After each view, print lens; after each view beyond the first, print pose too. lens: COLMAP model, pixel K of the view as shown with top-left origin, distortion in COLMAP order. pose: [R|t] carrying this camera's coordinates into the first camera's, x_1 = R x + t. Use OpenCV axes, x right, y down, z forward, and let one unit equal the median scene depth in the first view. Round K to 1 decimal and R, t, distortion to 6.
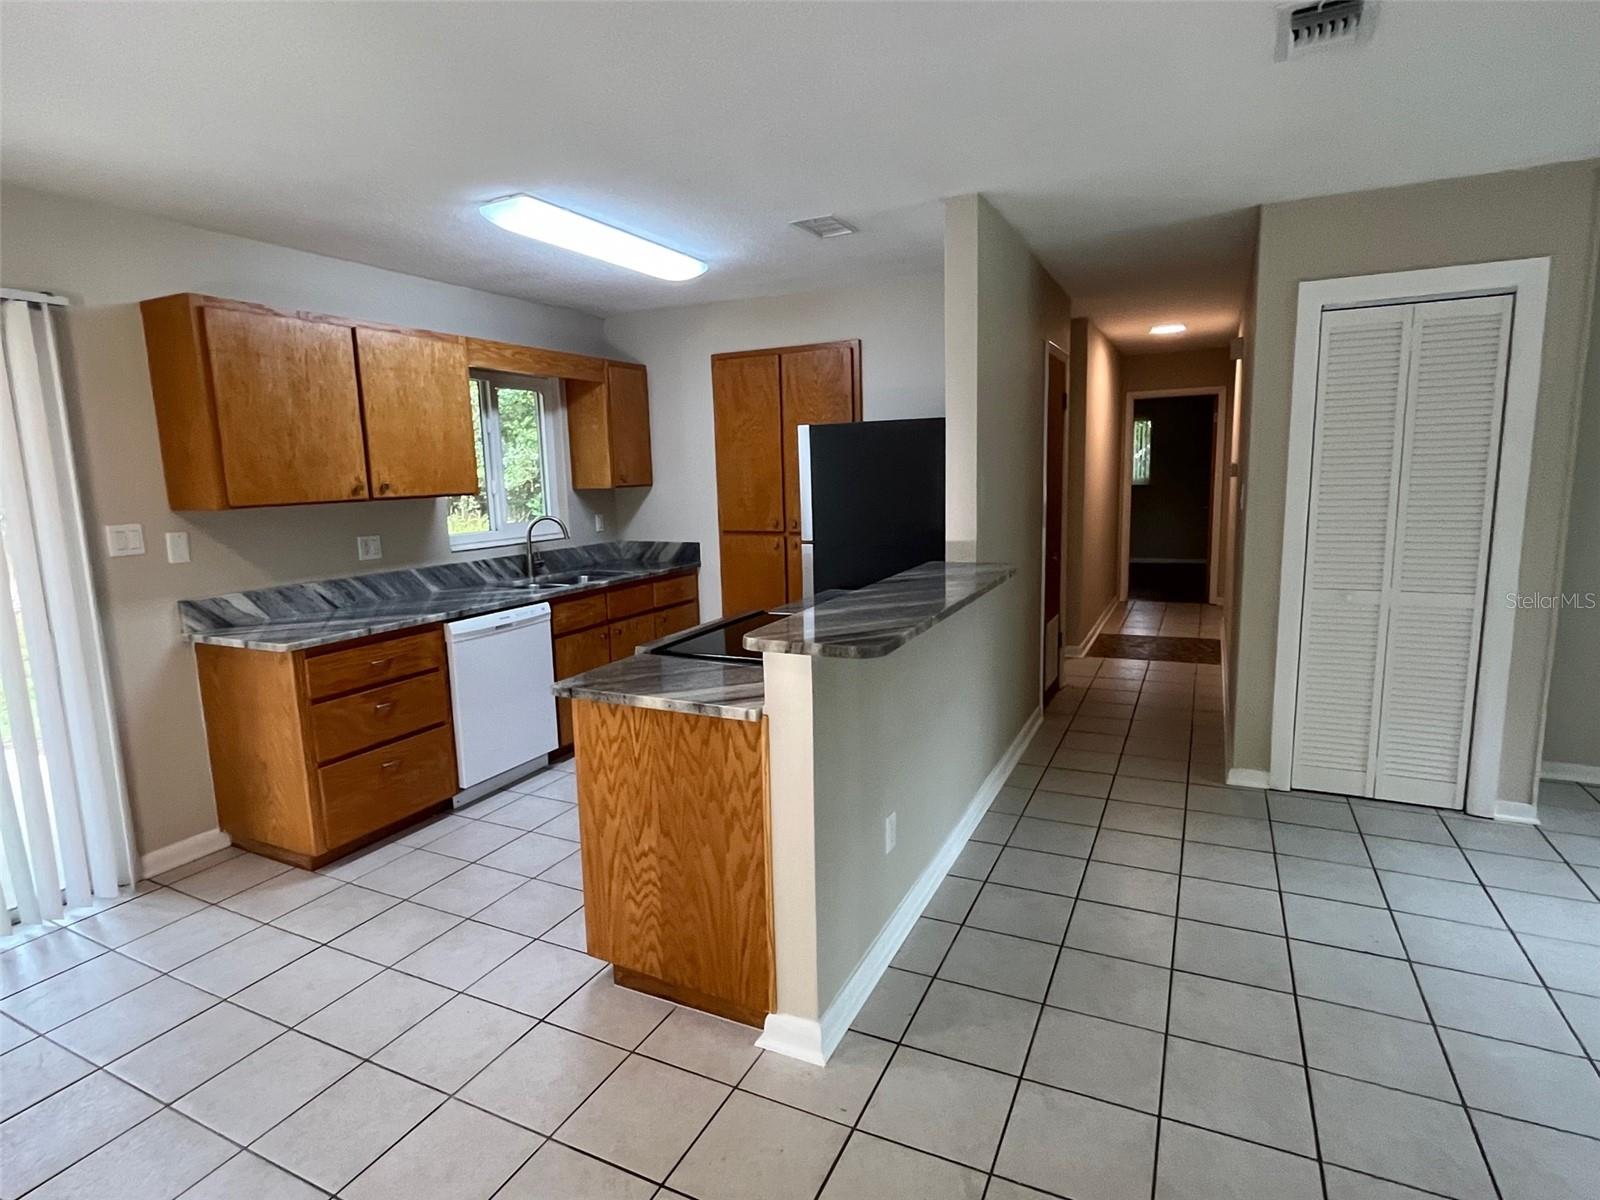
lens RADIAL K [[837.3, 0, 792.8], [0, 837.3, 600.4], [0, 0, 1]] dist [-0.007450, 0.001197]
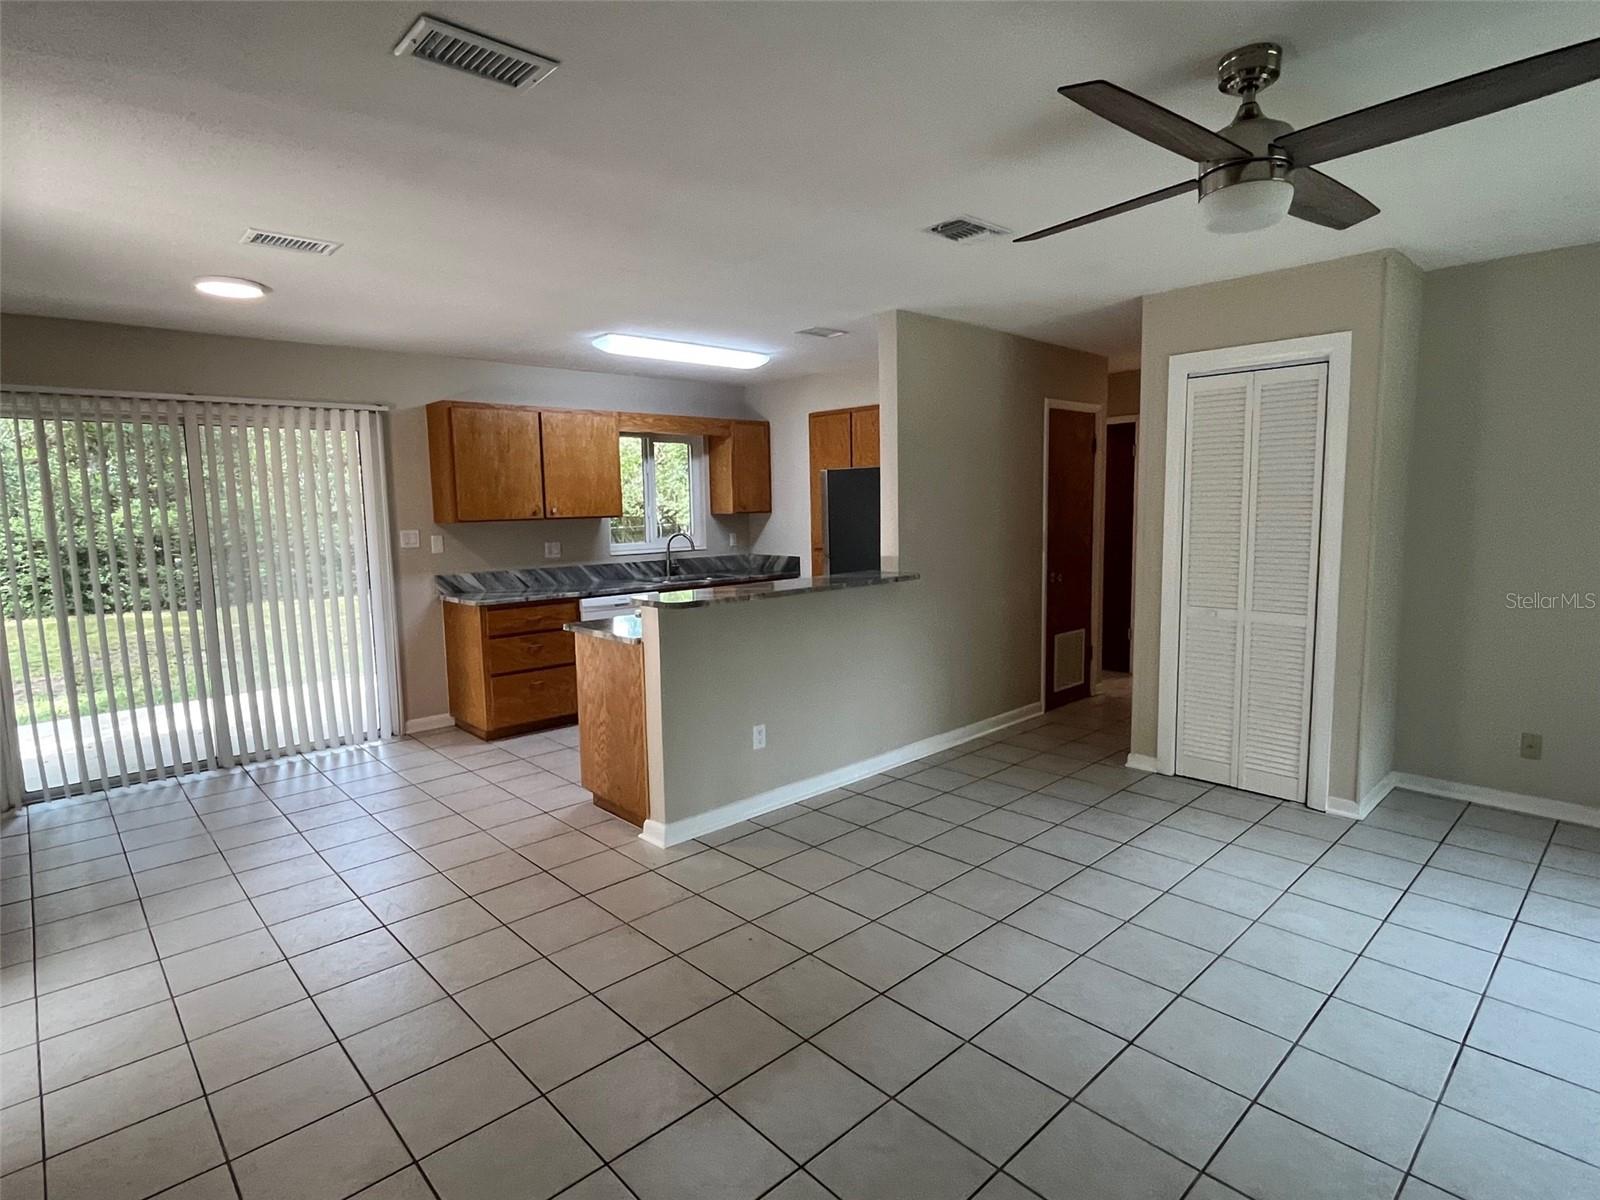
lens RADIAL K [[837.3, 0, 797.5], [0, 837.3, 599.9], [0, 0, 1]] dist [-0.007450, 0.001197]
pose [[0.935479, 0.050752, -0.349720, 0.572539], [-0.061753, 0.997884, -0.020370, 0.040756], [0.347946, 0.040653, 0.936633, -0.354676]]
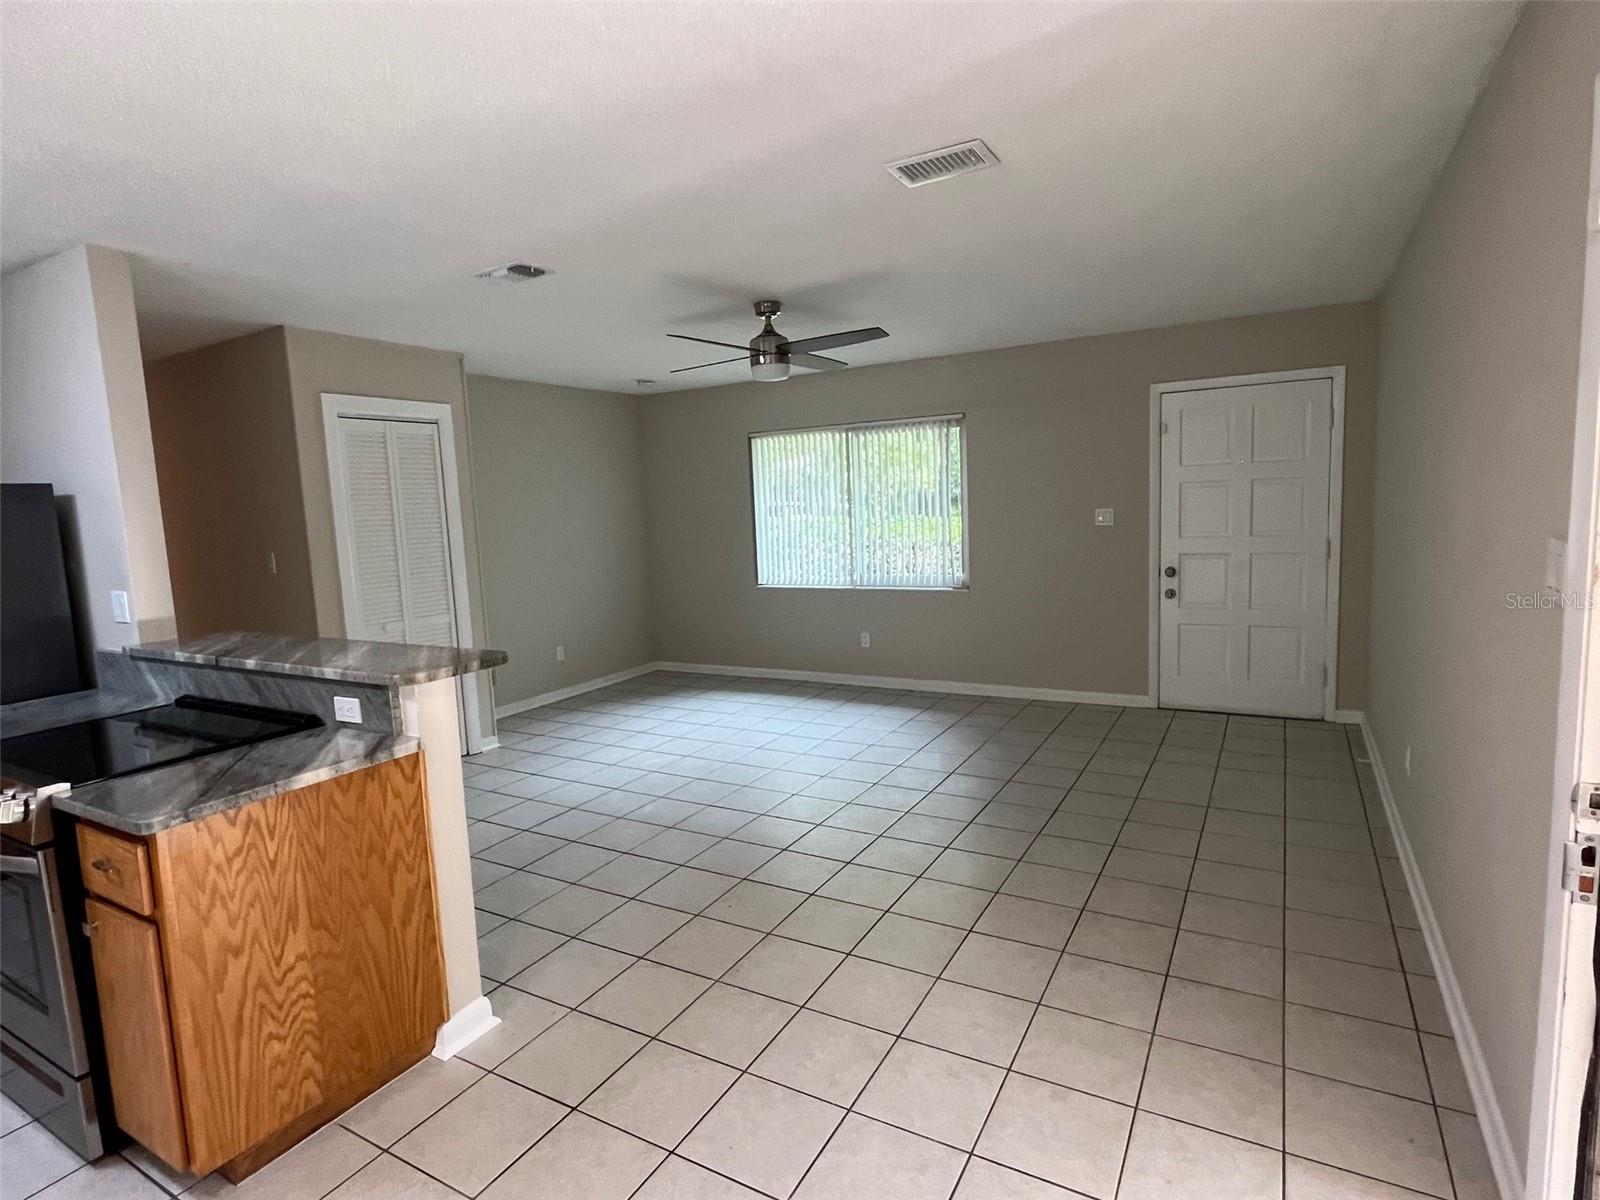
lens RADIAL K [[837.3, 0, 794.1], [0, 837.3, 600.5], [0, 0, 1]] dist [-0.007450, 0.001197]
pose [[0.069787, -0.091745, 0.993334, -0.689635], [0.197602, 0.977302, 0.076382, -0.022290], [-0.977795, 0.190955, 0.086332, 0.248080]]
